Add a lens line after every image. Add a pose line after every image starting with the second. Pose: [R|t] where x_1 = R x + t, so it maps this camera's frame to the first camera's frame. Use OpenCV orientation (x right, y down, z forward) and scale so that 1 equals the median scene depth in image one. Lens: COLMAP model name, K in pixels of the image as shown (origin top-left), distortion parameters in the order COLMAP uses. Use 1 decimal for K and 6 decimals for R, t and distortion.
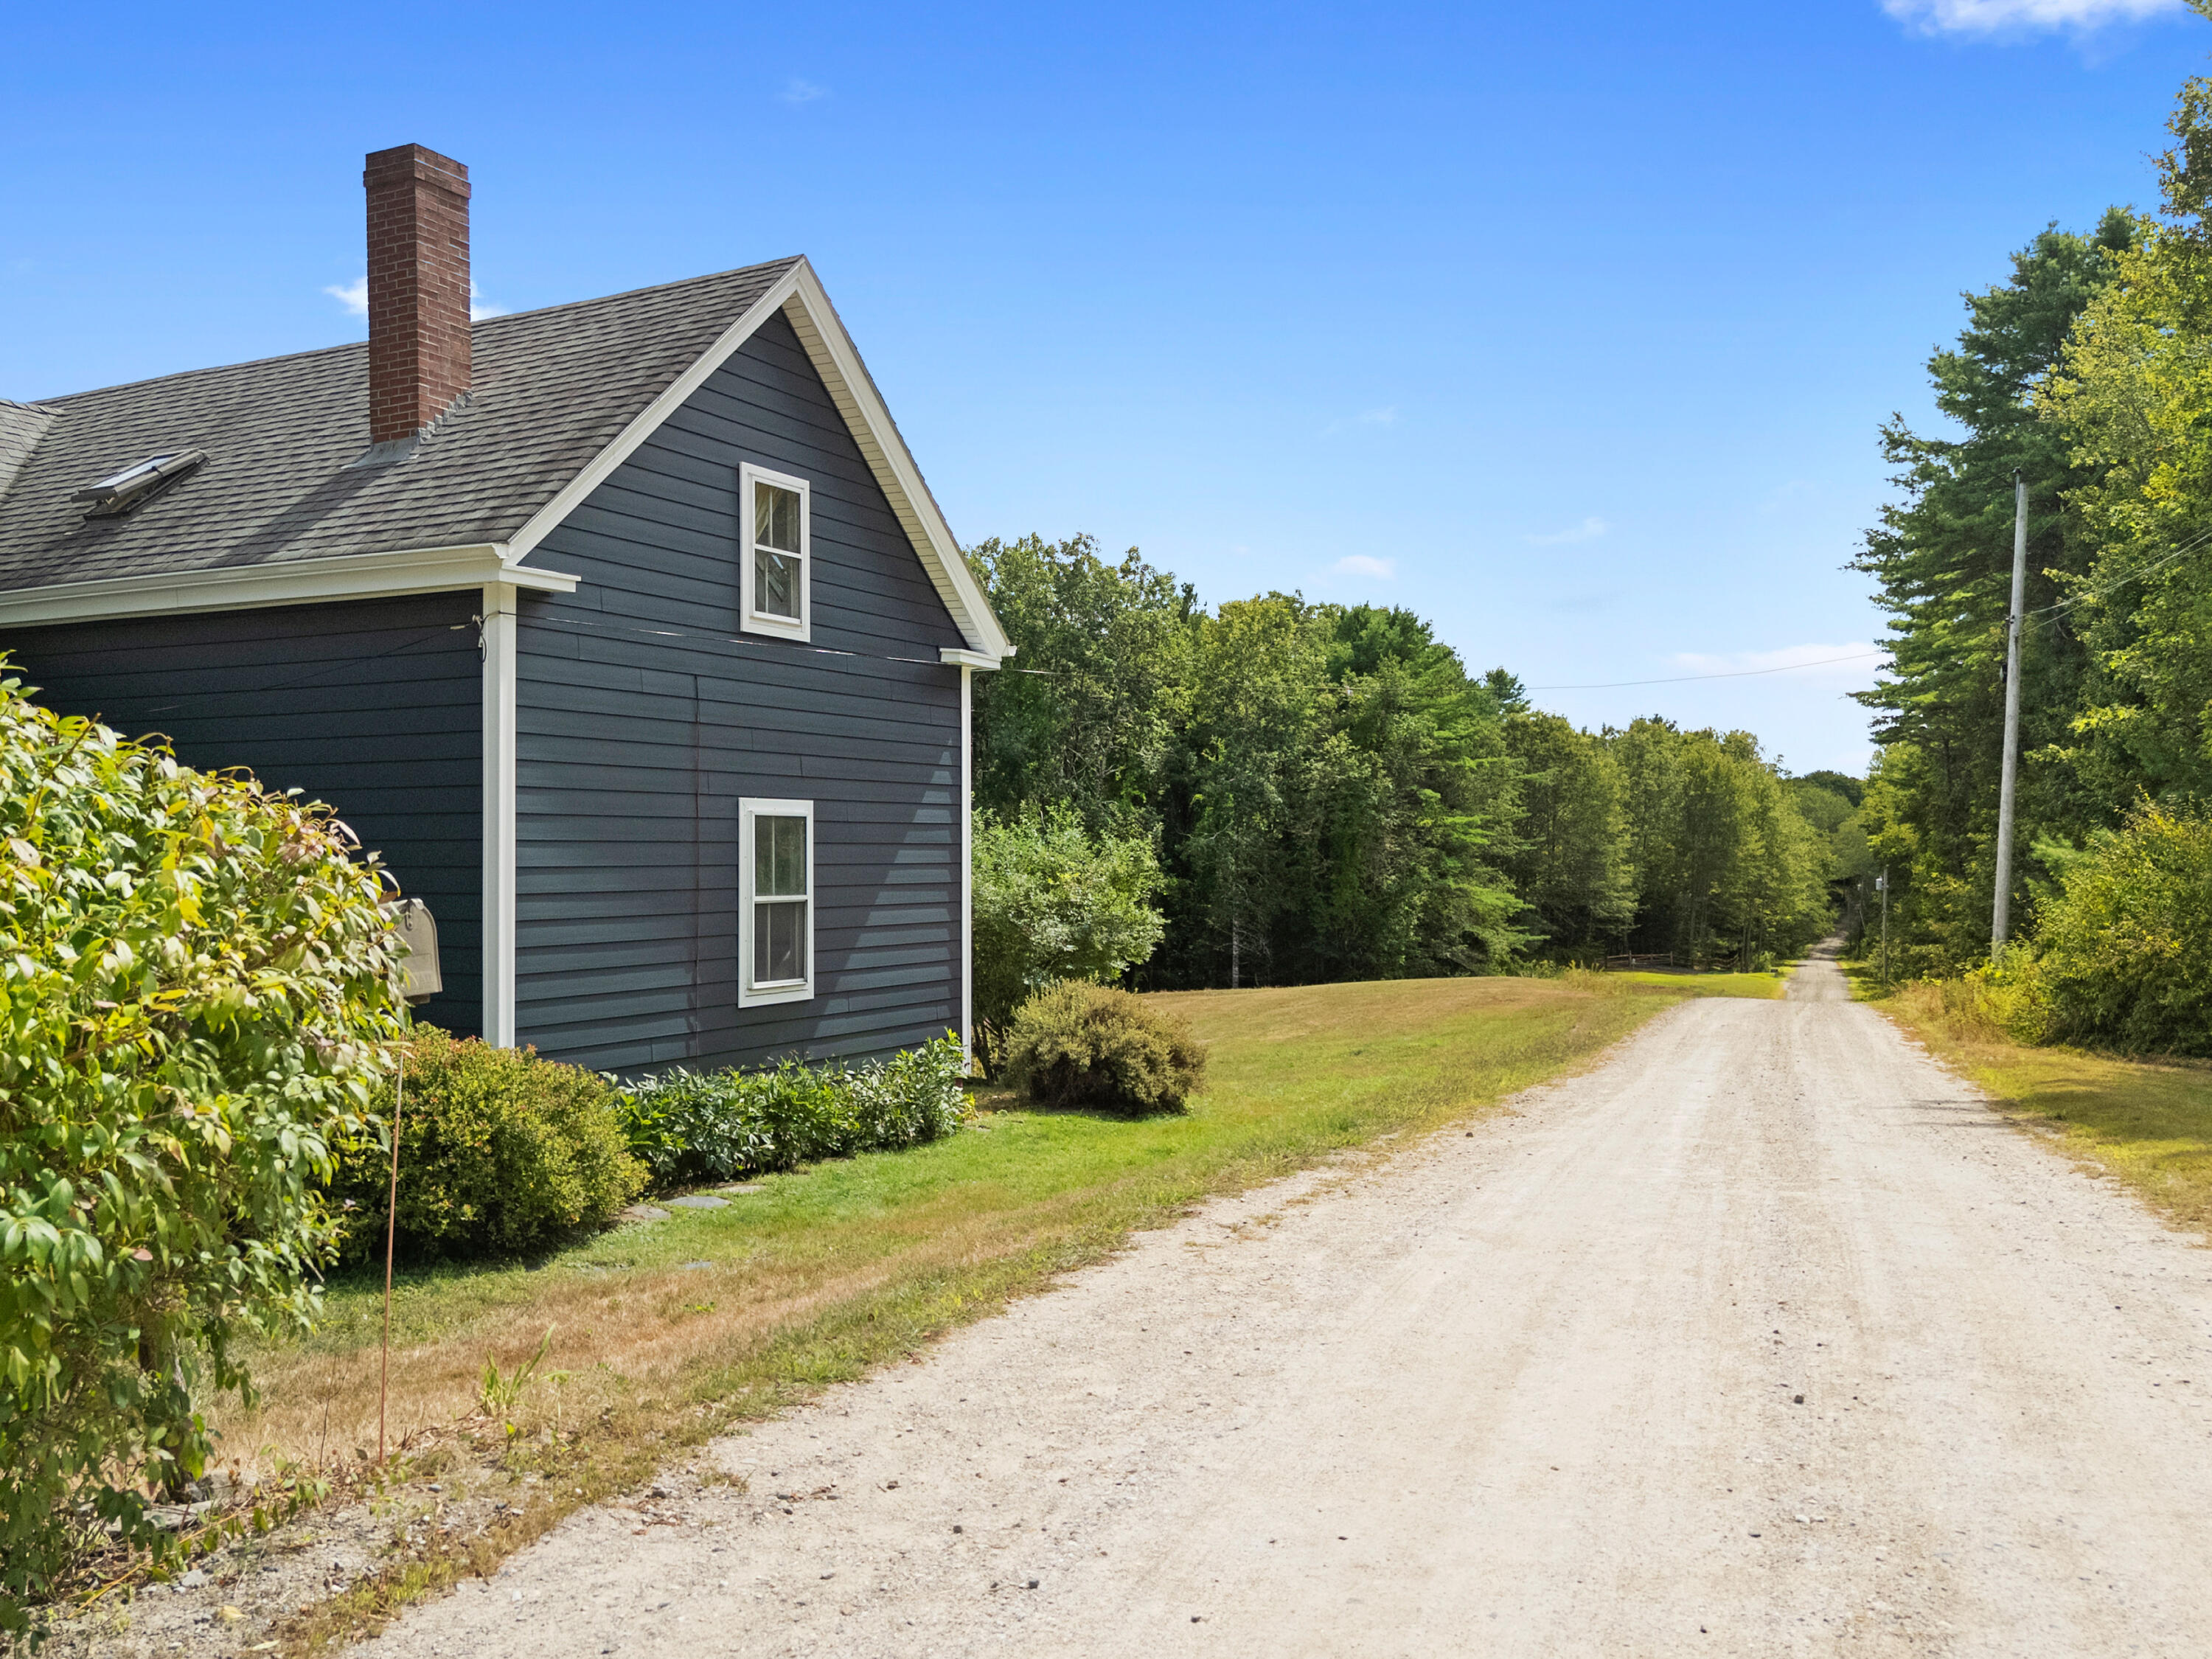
lens RADIAL K [[1829.4, 0, 1141.8], [0, 1829.4, 910.9], [0, 0, 1]] dist [0.012795, -0.002763]
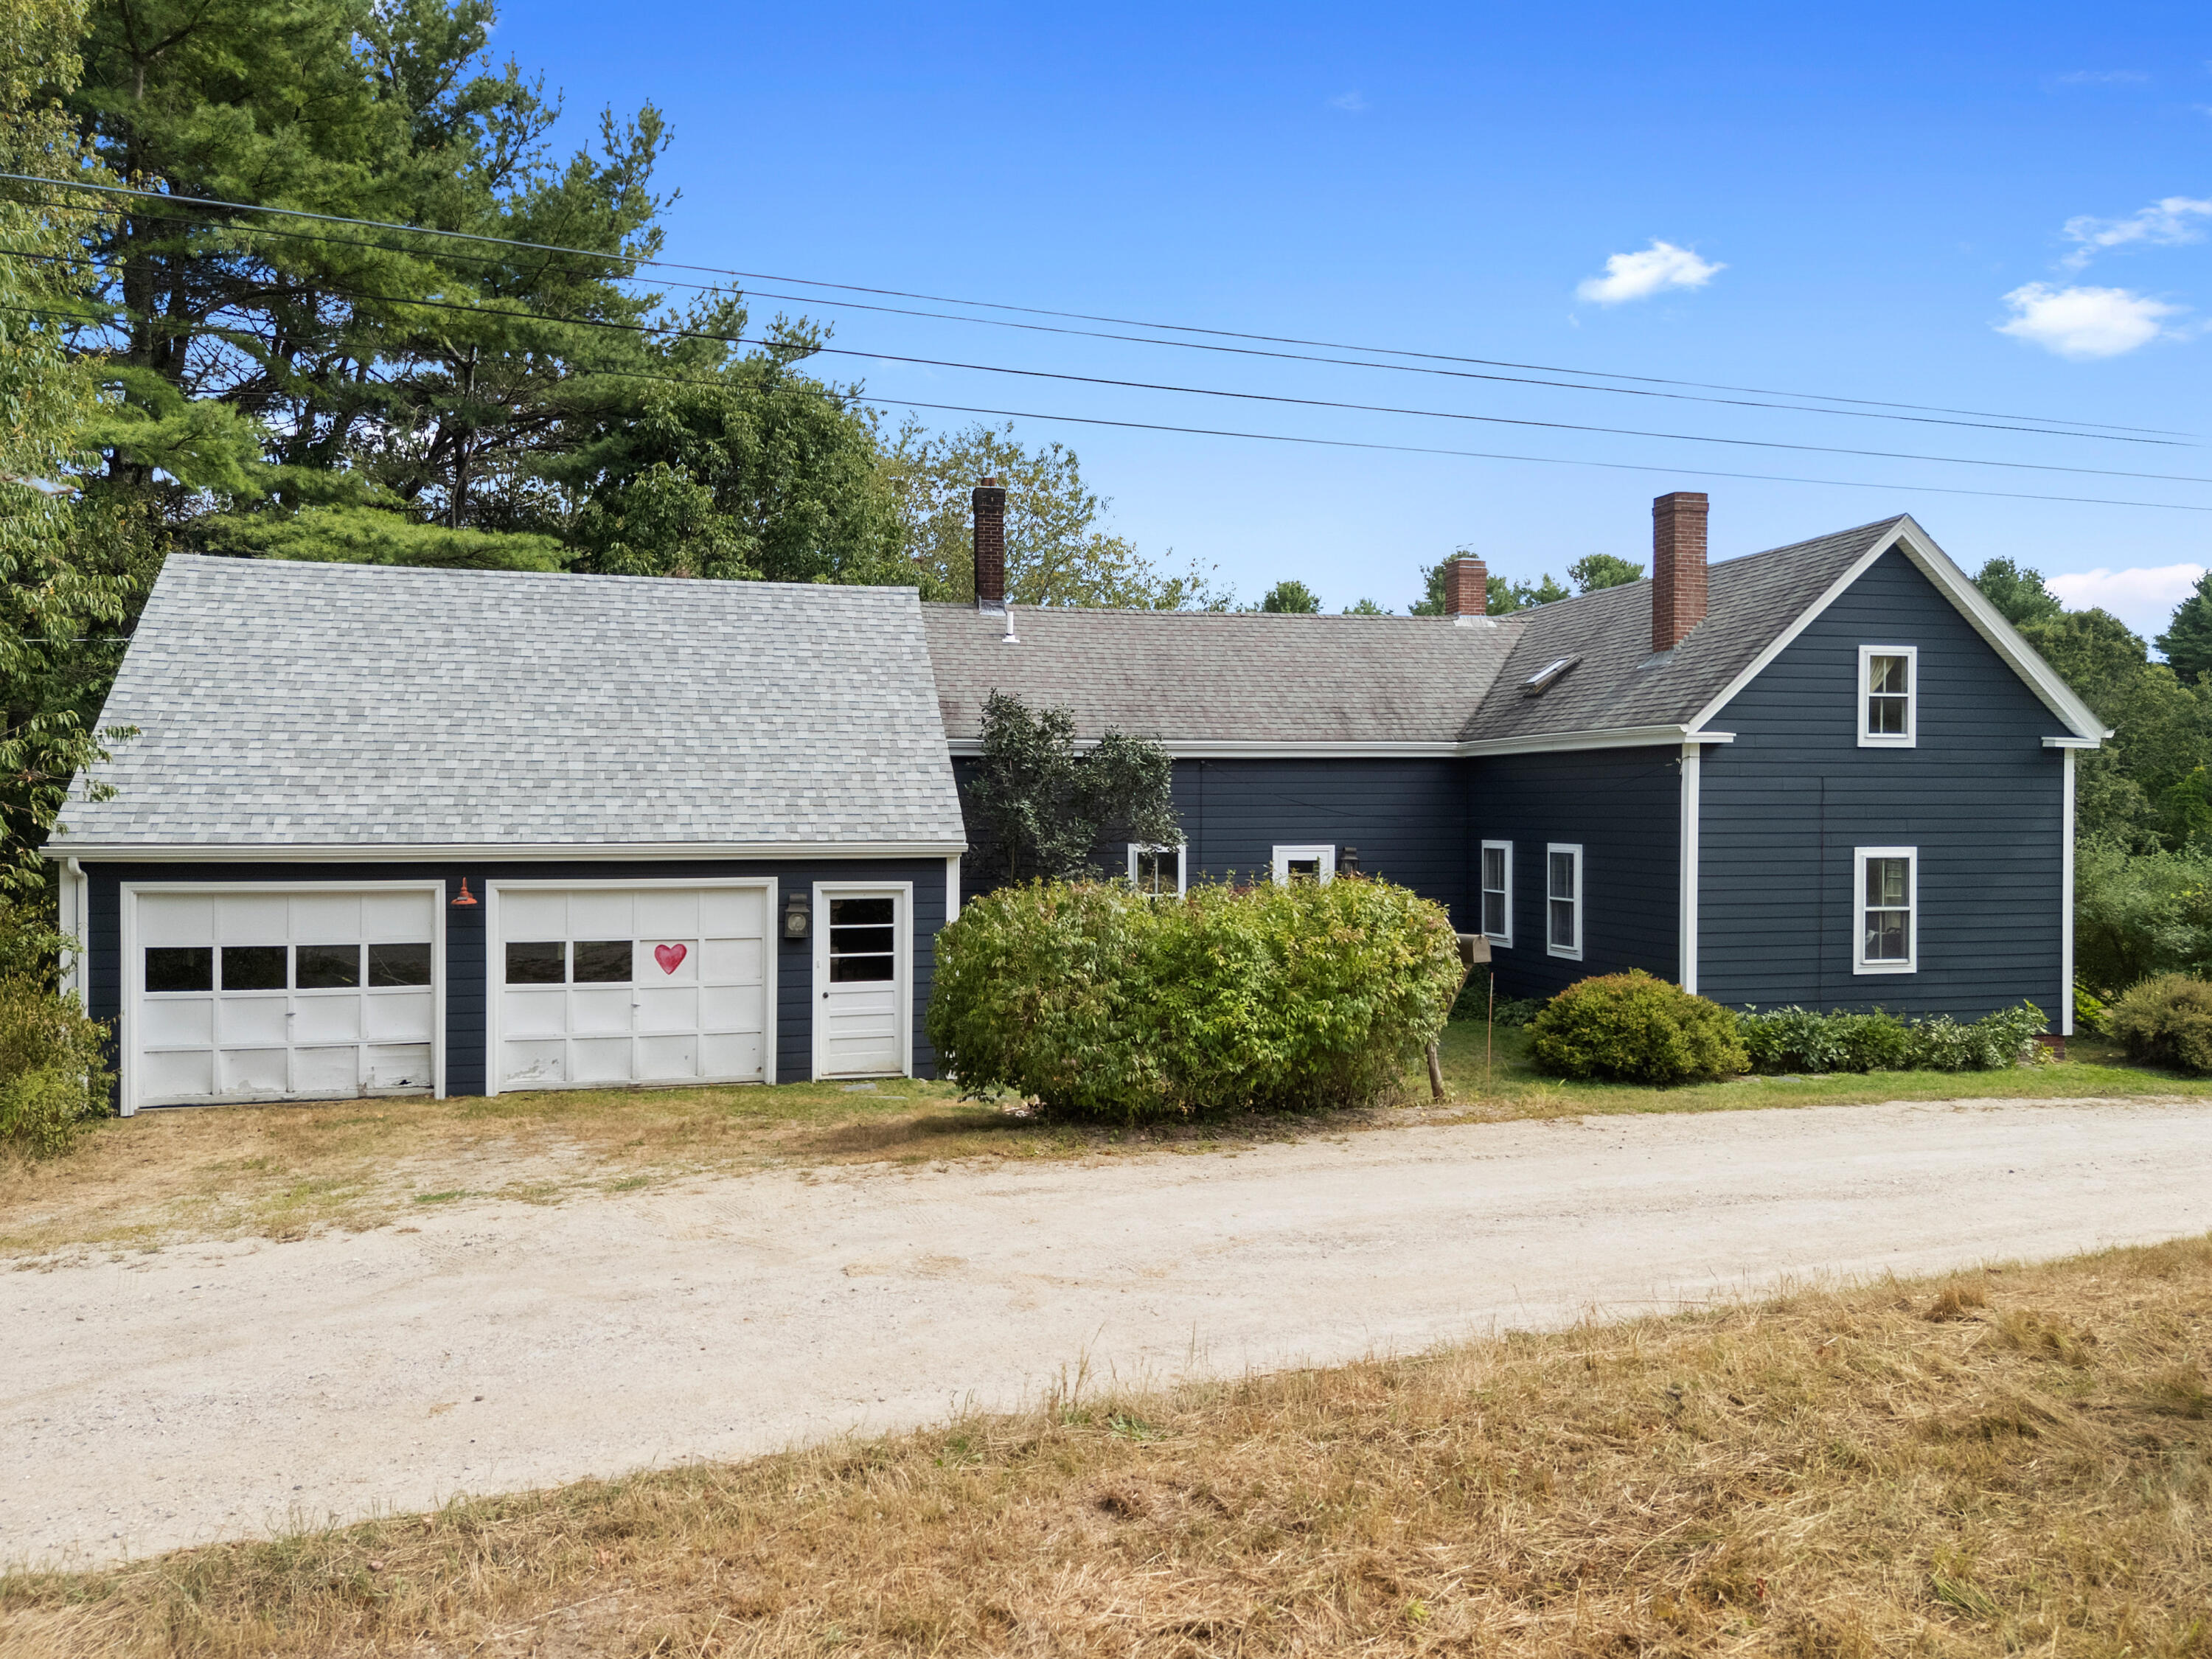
lens RADIAL K [[1656.7, 0, 1106.0], [0, 1656.7, 829.5], [0, 0, 1]] dist [0.045083, -0.003557]
pose [[0.666713, 0.008083, -0.745271, 0.456537], [-0.023219, 0.999681, -0.009929, -0.047530], [0.744953, 0.023925, 0.666688, -0.513646]]
